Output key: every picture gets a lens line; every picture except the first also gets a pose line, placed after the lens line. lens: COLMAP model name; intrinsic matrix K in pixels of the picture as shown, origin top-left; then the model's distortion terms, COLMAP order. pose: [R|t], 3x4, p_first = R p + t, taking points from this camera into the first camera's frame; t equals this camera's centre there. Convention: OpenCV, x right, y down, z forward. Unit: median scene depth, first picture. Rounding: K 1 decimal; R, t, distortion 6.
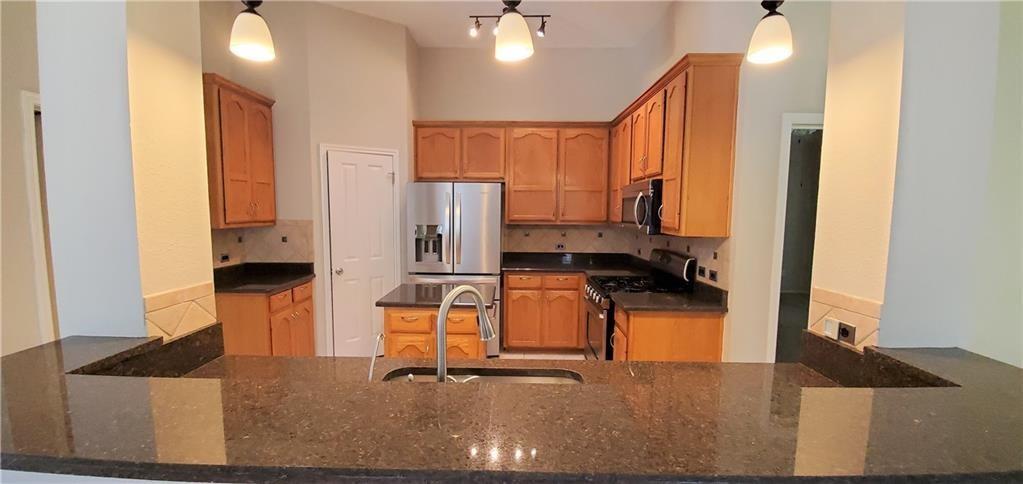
lens RADIAL K [[406.6, 0, 505.0], [0, 406.6, 245.0], [0, 0, 1]] dist [-0.000806, -0.000354]
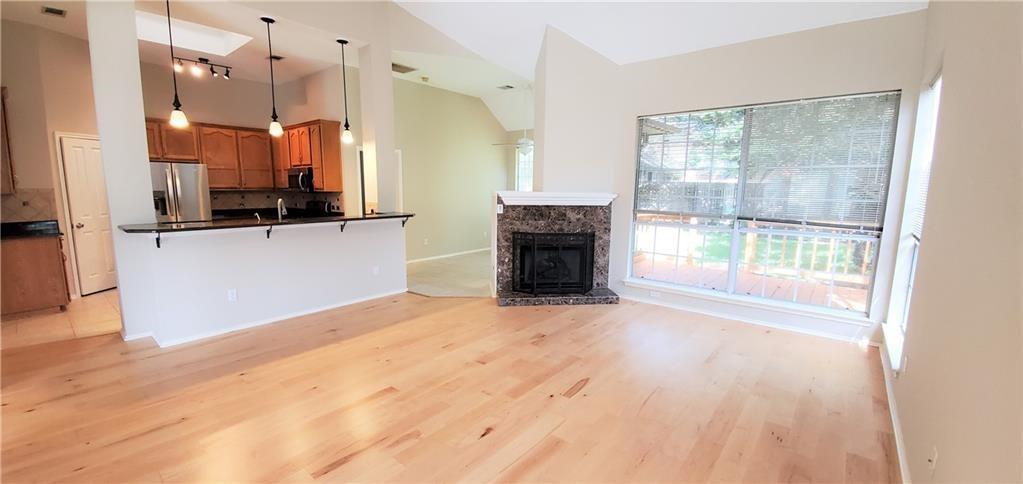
lens RADIAL K [[406.6, 0, 505.0], [0, 406.6, 245.0], [0, 0, 1]] dist [-0.000806, -0.000354]
pose [[0.632956, -0.118022, 0.765139, -0.563612], [0.067427, 0.992960, 0.097385, 0.094052], [-0.771246, -0.010049, 0.636458, -1.002259]]
